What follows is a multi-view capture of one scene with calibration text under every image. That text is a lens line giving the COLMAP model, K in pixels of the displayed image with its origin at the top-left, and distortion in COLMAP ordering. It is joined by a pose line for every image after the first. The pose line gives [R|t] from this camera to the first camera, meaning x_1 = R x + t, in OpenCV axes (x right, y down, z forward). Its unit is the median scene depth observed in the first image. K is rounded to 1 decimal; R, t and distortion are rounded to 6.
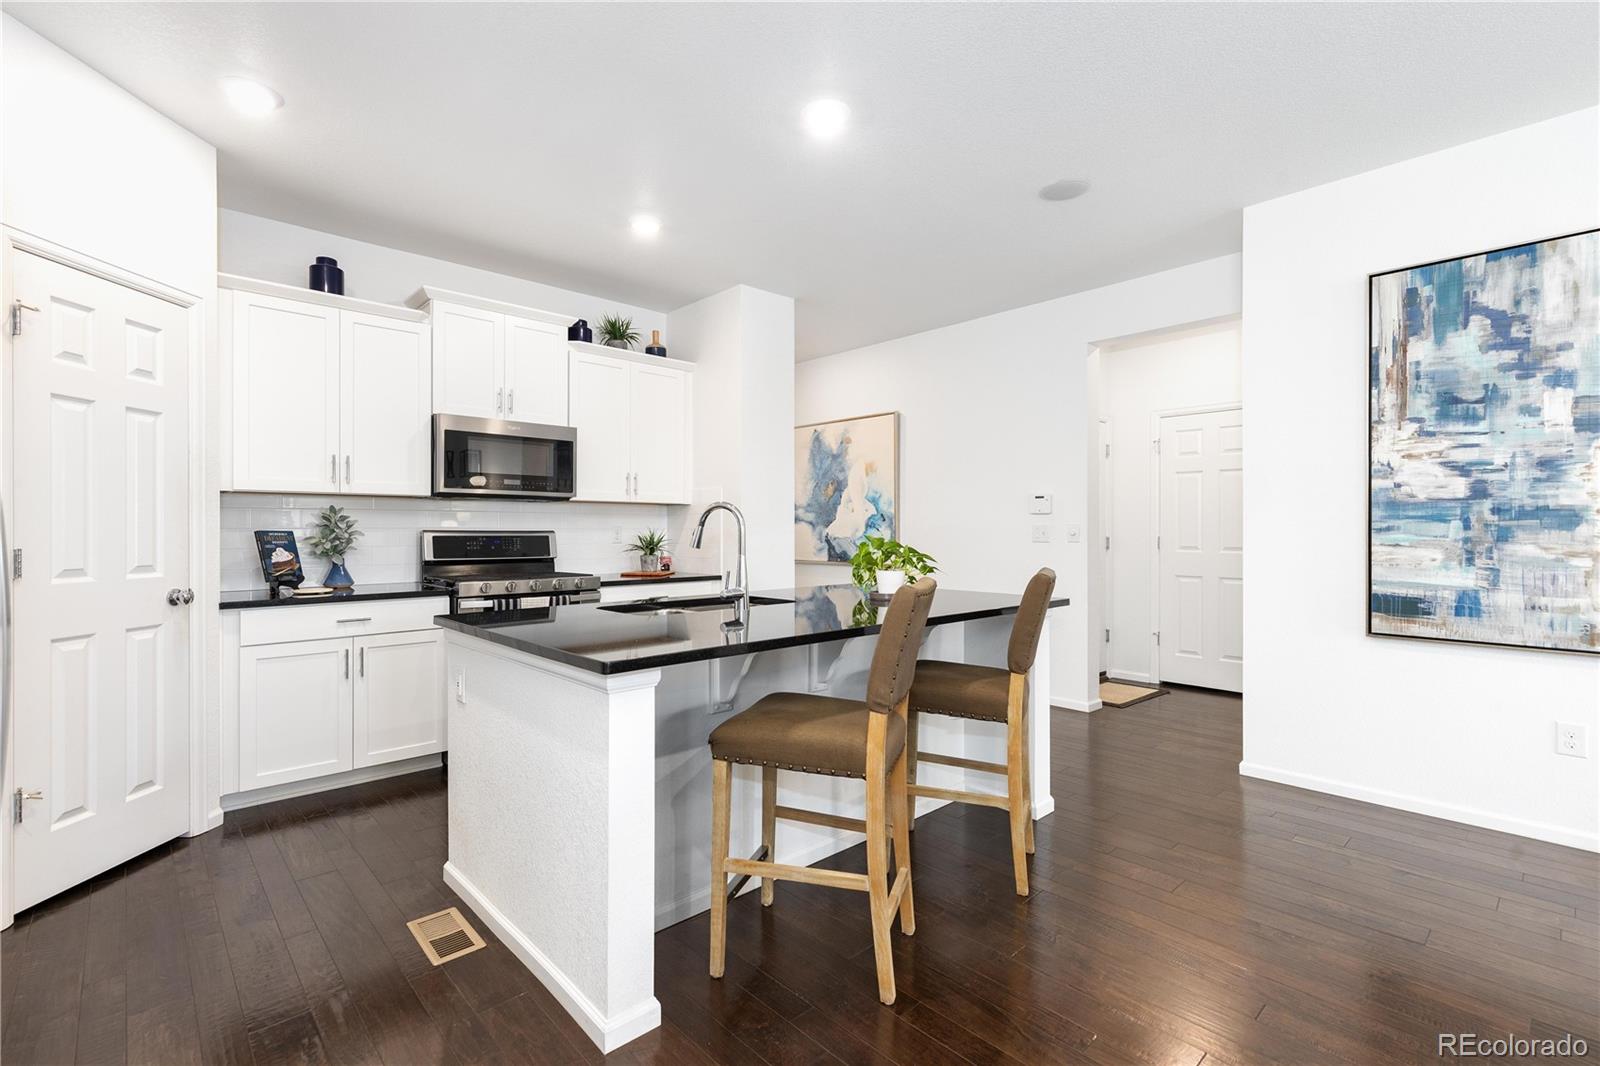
lens RADIAL K [[719.0, 0, 789.2], [0, 719.0, 534.2], [0, 0, 1]] dist [0.008863, -0.003310]
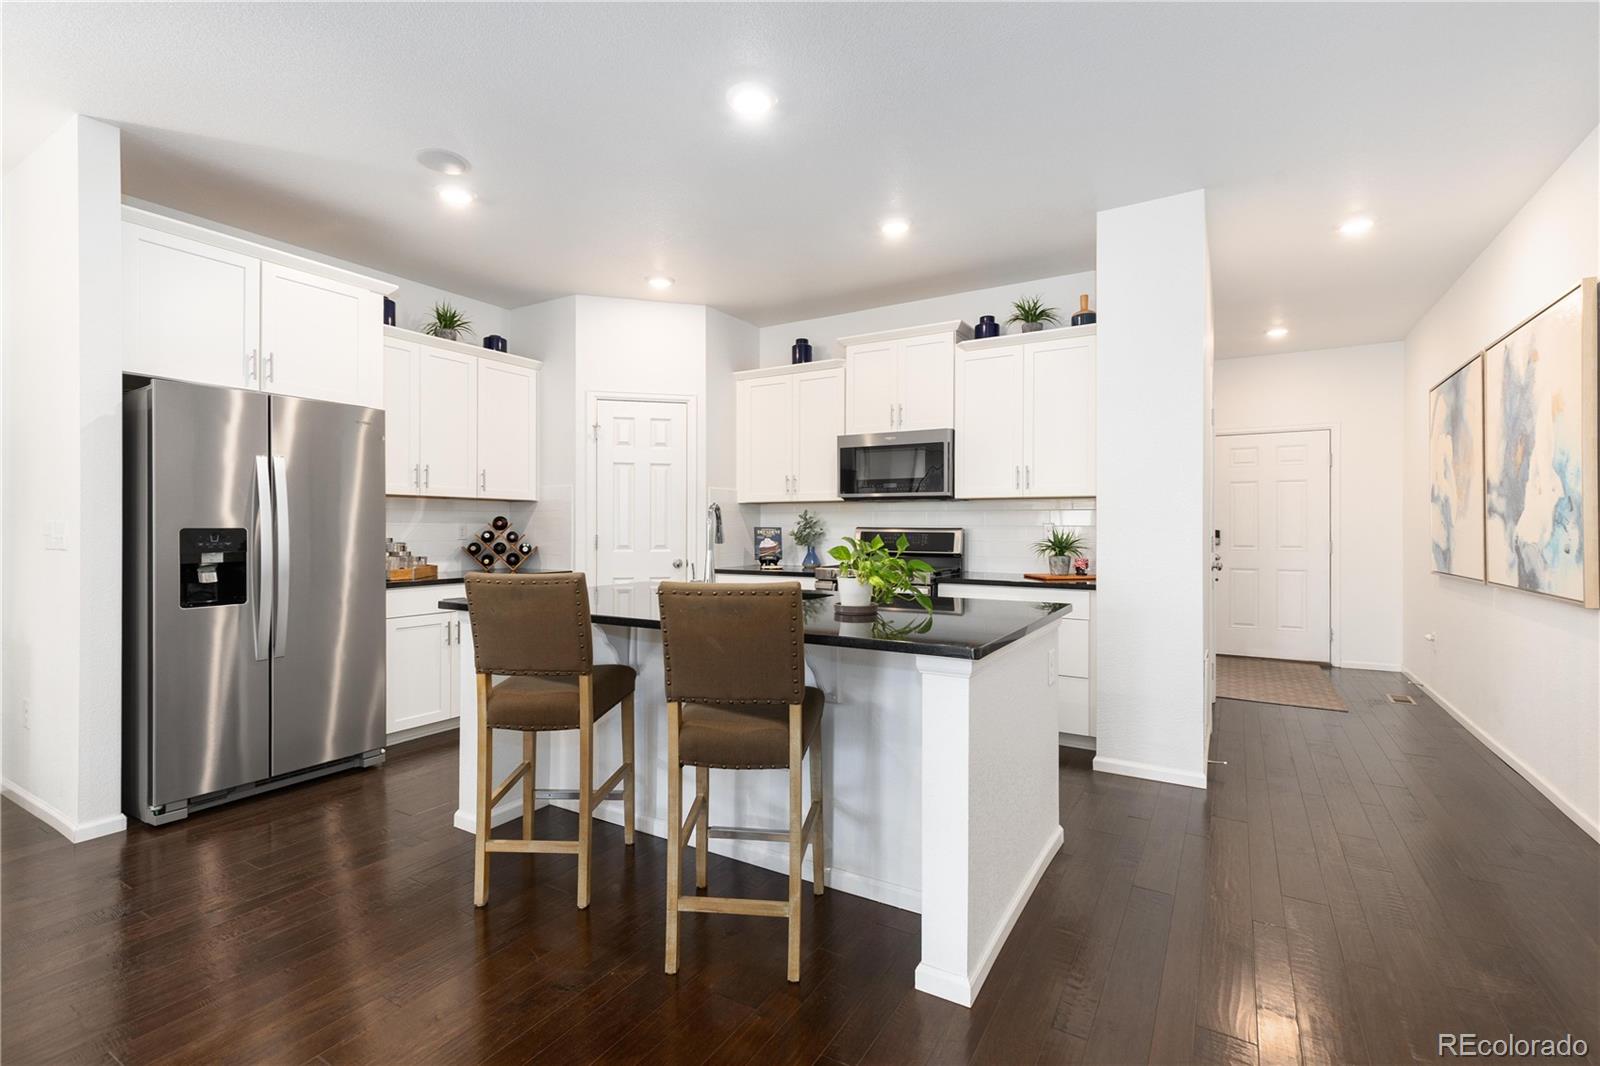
lens RADIAL K [[719.0, 0, 791.6], [0, 719.0, 528.1], [0, 0, 1]] dist [0.008863, -0.003310]
pose [[0.271427, 0.004482, -0.962449, 0.789225], [-0.007522, 0.999968, 0.002535, -0.007011], [0.962430, 0.006551, 0.271452, 0.622938]]
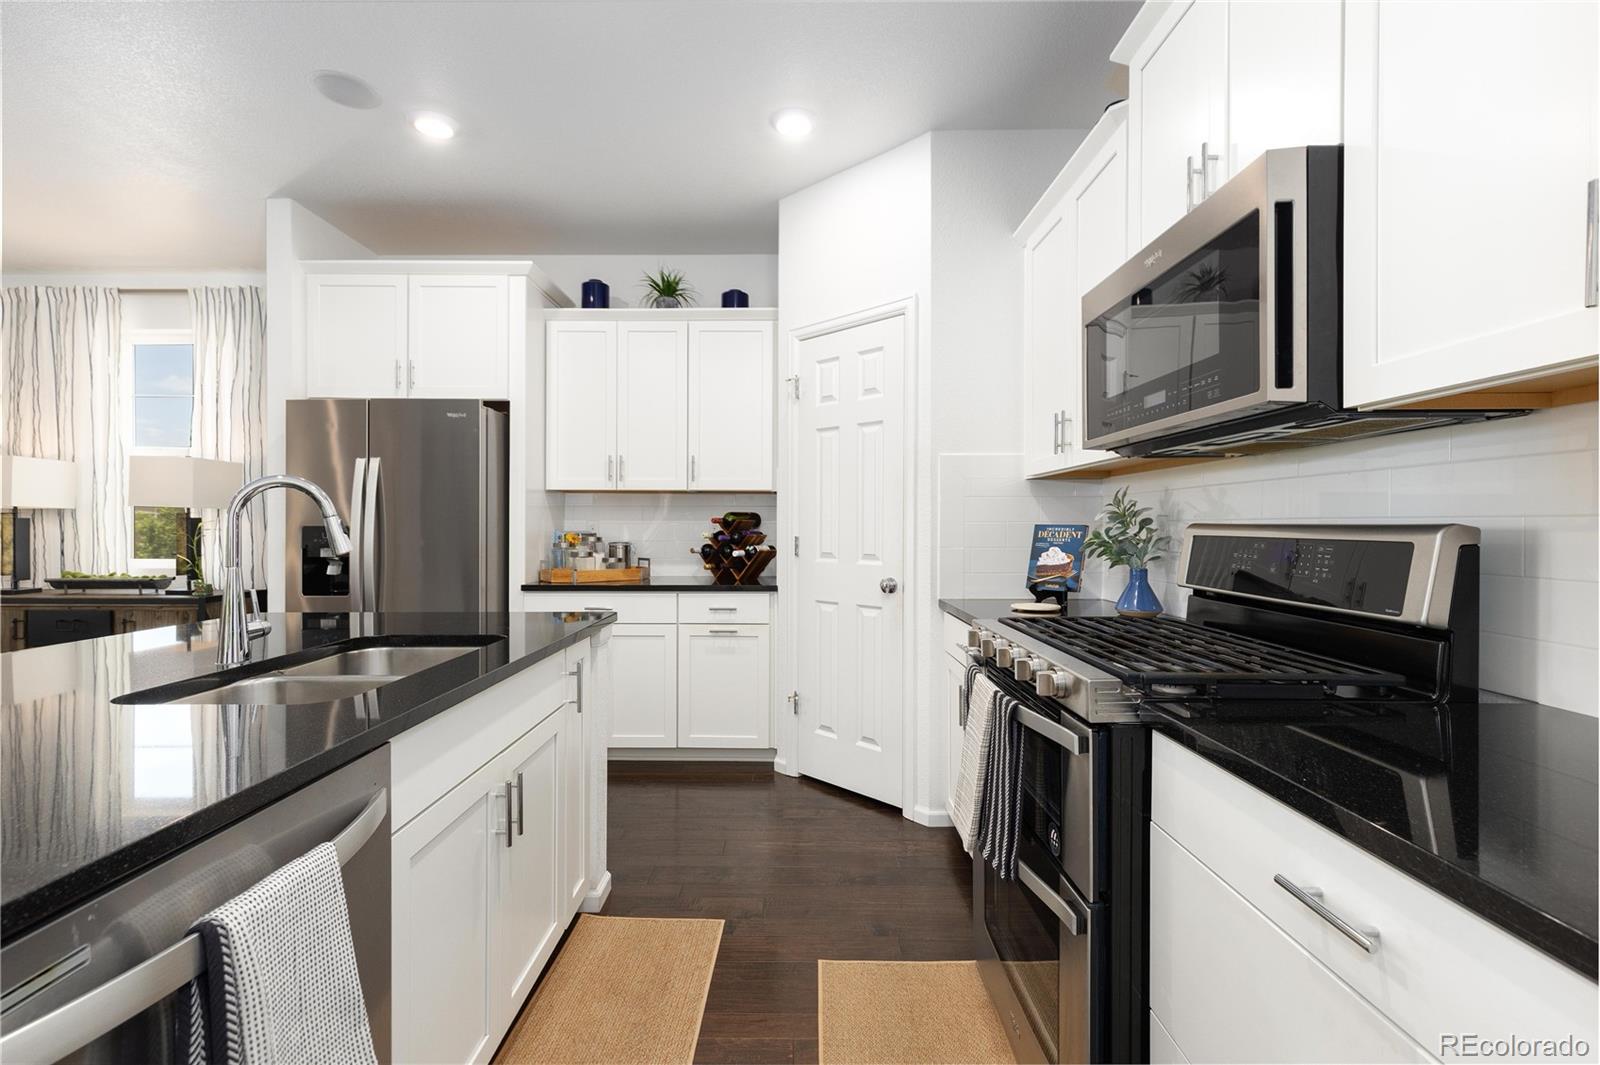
lens RADIAL K [[719.0, 0, 791.7], [0, 719.0, 529.9], [0, 0, 1]] dist [0.008863, -0.003310]
pose [[-0.687110, 0.006657, -0.726523, 0.037483], [-0.001980, 0.999937, 0.011035, -0.006939], [0.726551, 0.009021, -0.687054, 1.307075]]
